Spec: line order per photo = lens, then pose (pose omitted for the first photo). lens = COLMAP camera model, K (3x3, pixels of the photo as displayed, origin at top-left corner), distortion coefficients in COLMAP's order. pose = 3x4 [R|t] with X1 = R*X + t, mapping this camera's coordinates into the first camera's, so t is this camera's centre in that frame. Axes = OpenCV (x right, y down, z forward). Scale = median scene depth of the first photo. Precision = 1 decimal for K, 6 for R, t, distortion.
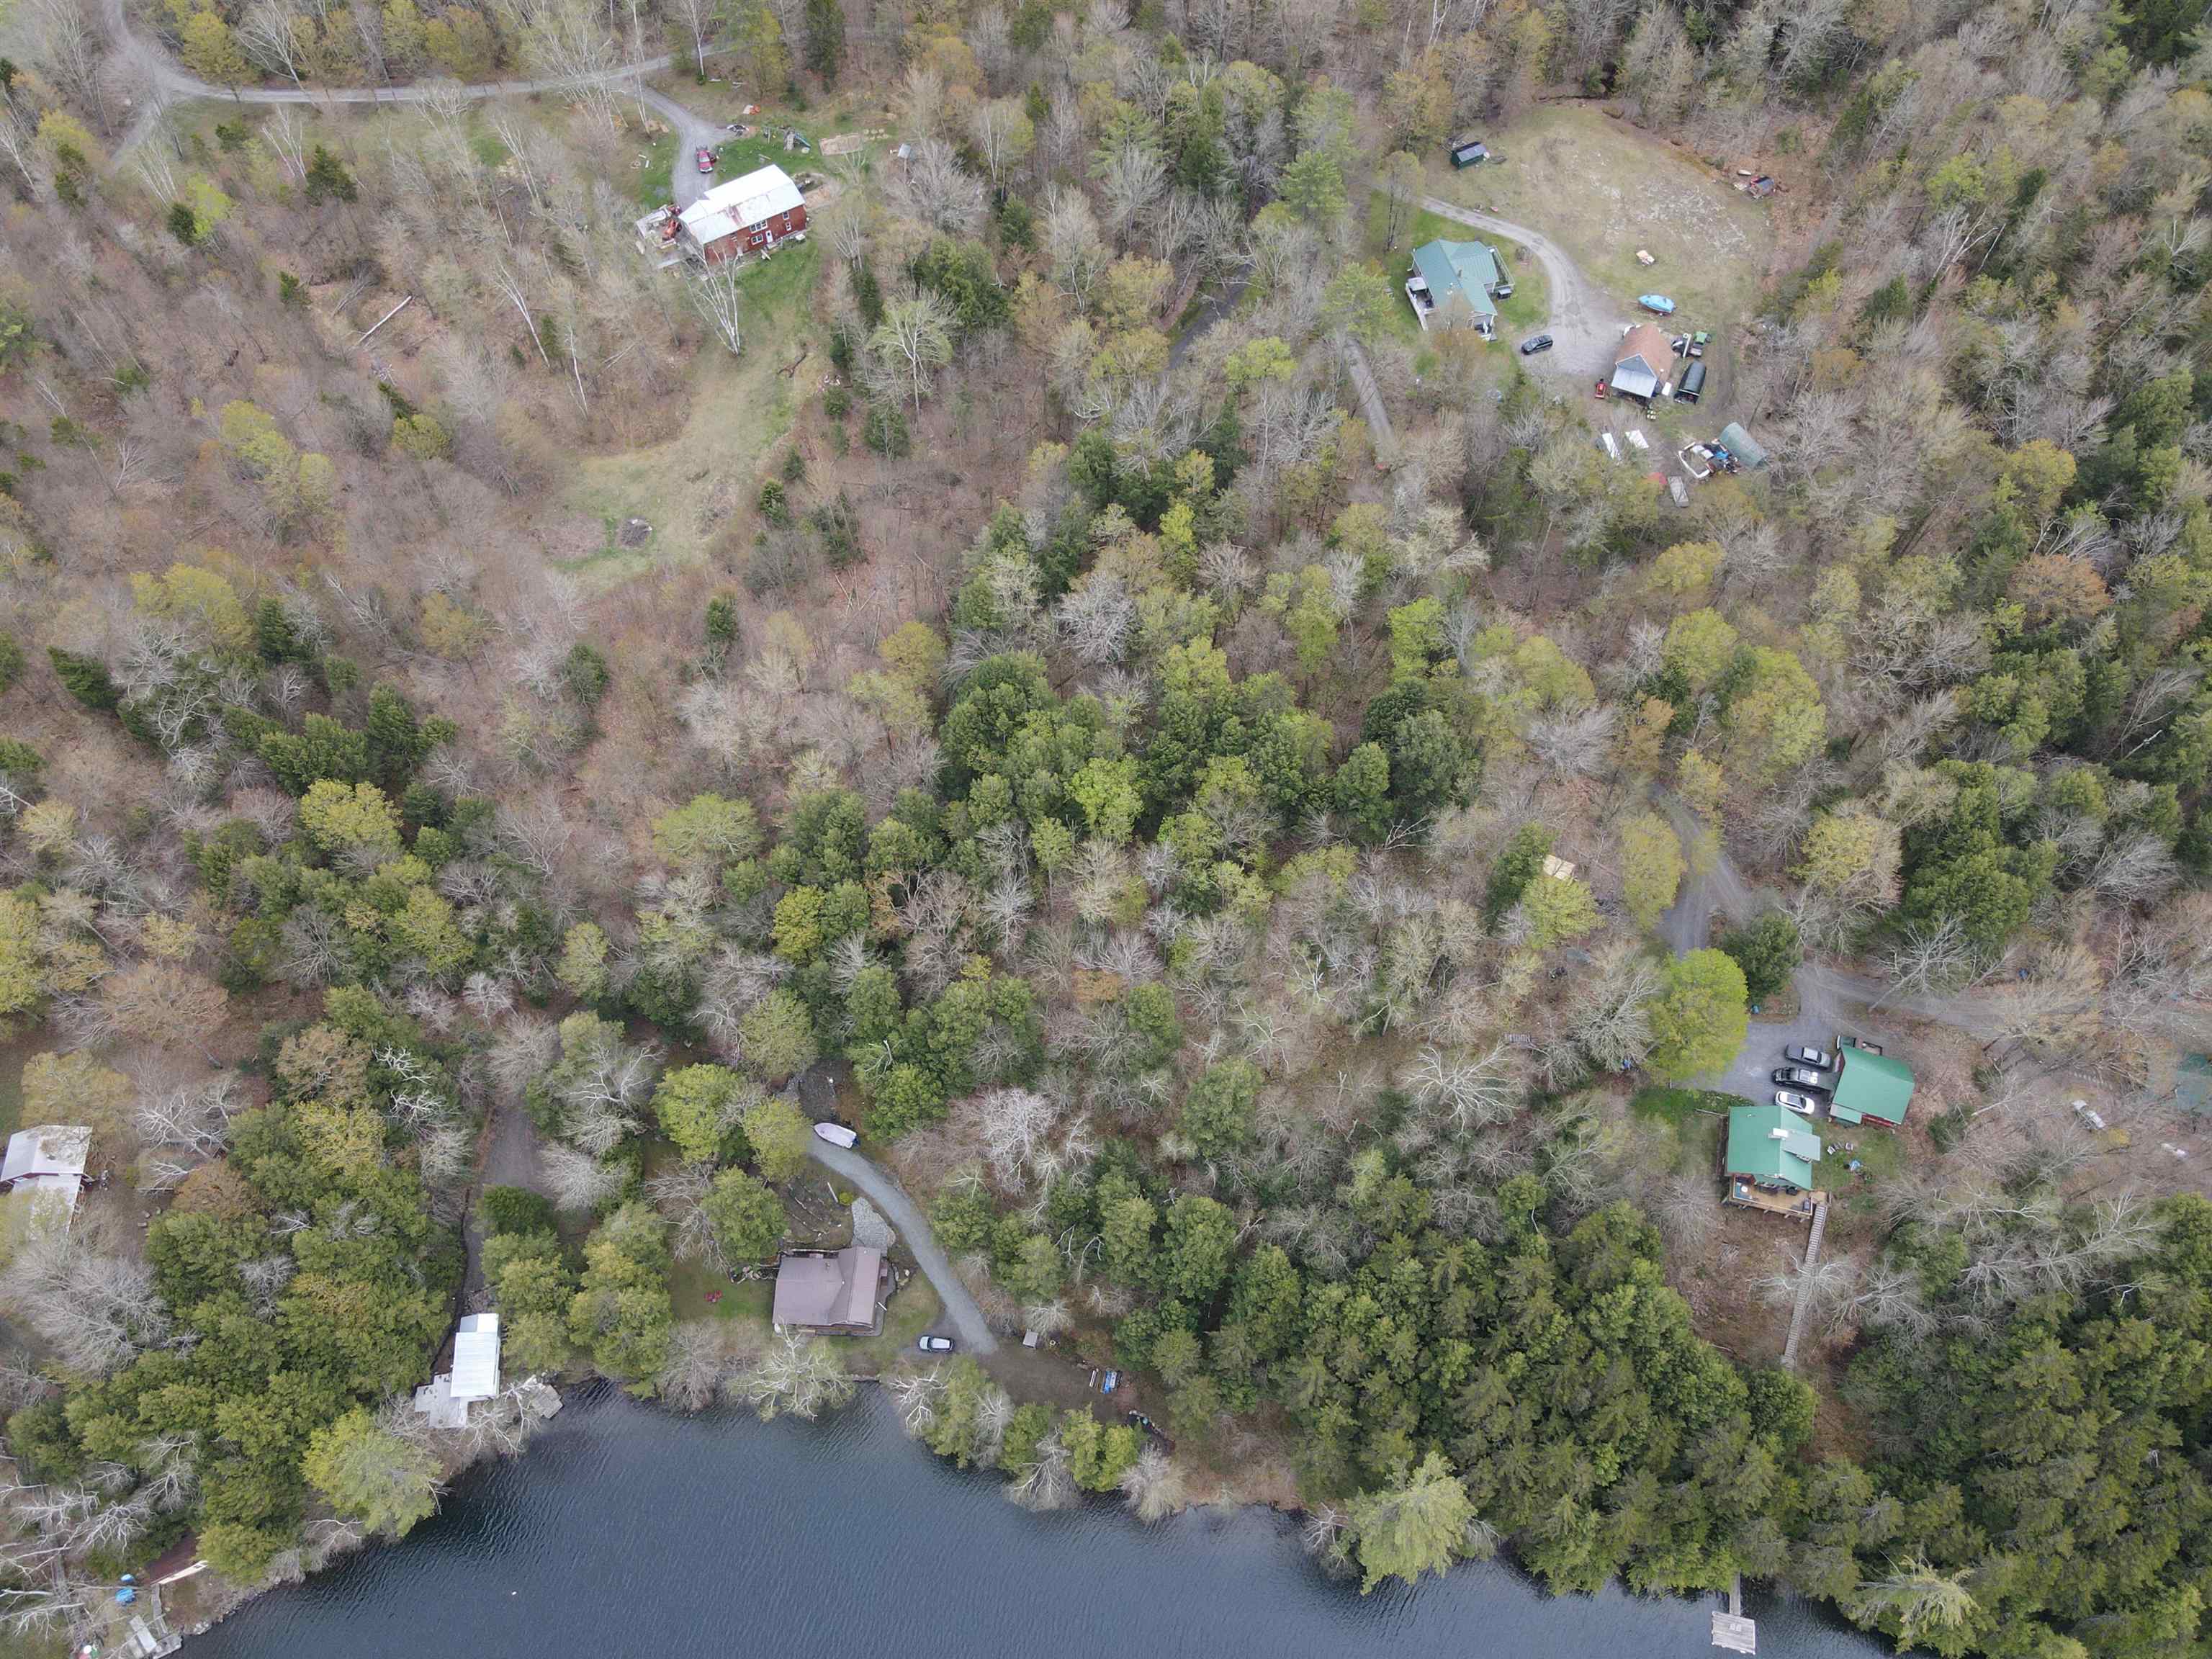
lens RADIAL K [[1620.8, 0, 1102.6], [0, 1620.8, 831.8], [0, 0, 1]] dist [0.007342, 0.023050]
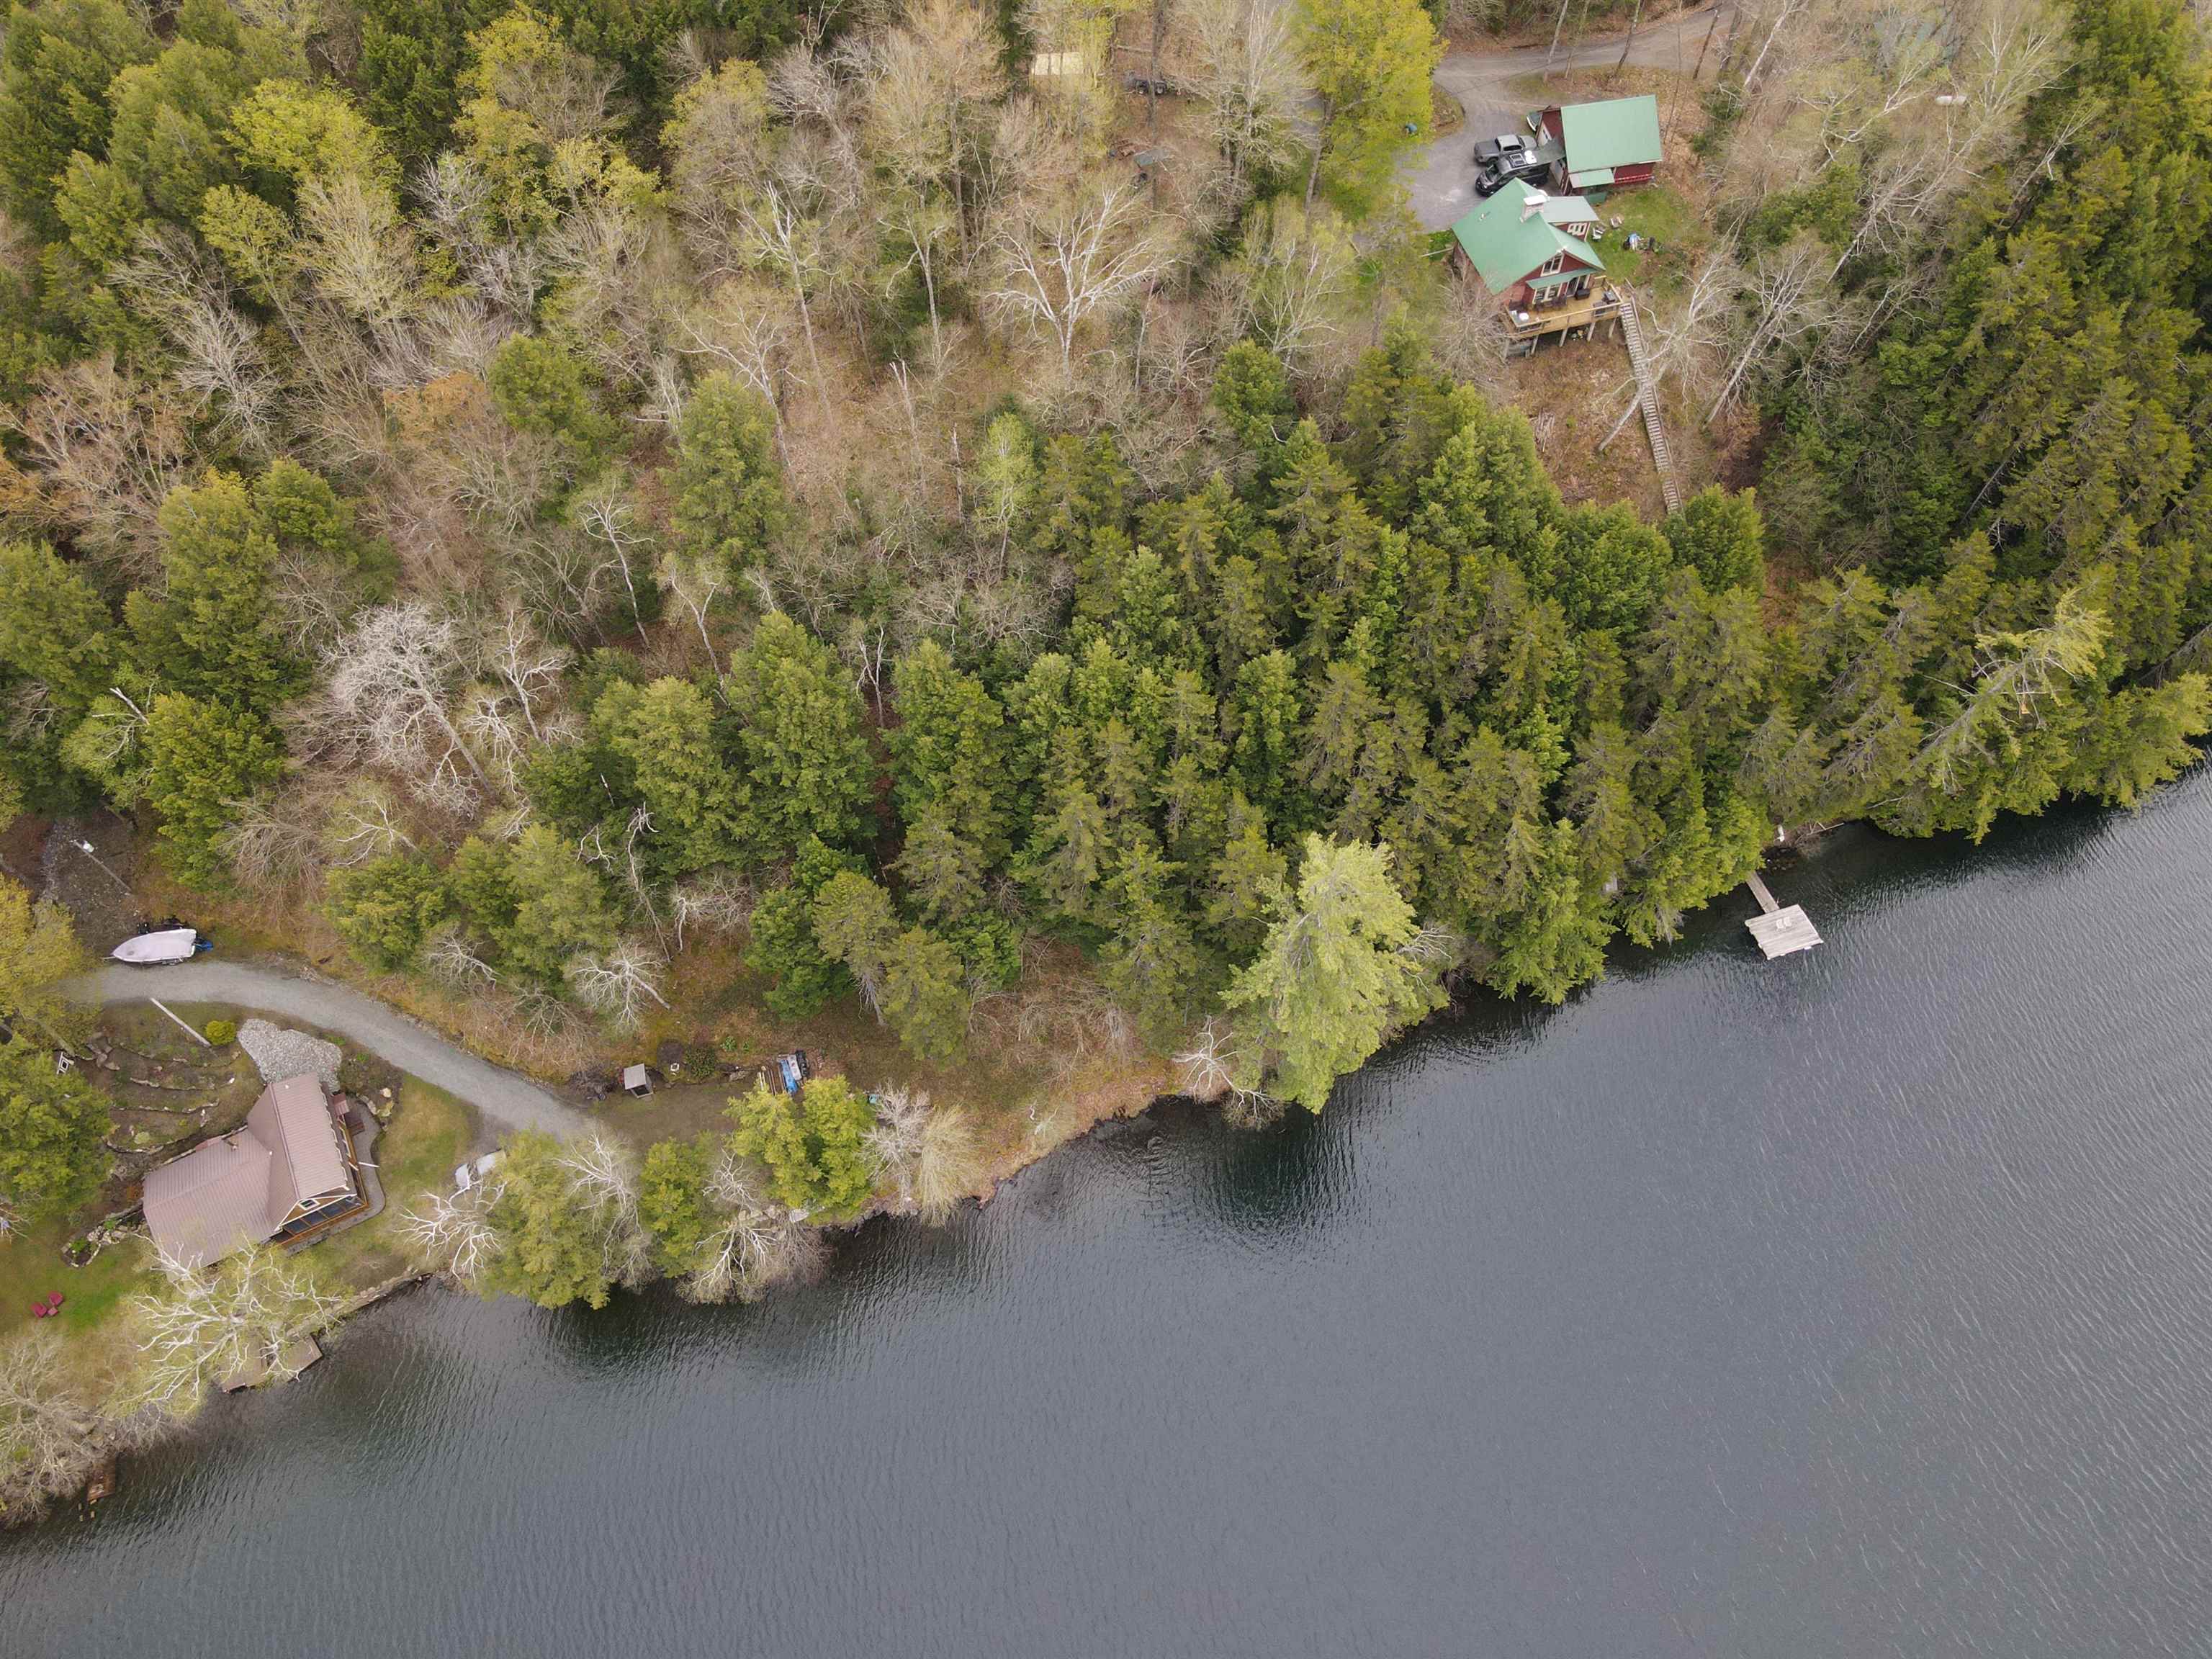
lens RADIAL K [[1623.7, 0, 1101.6], [0, 1623.7, 829.6], [0, 0, 1]] dist [-0.013375, 0.054756]
pose [[0.862754, -0.433370, 0.260471, -0.013562], [0.437060, 0.898215, 0.046777, 0.288900], [-0.254231, 0.073484, 0.964348, 0.407289]]
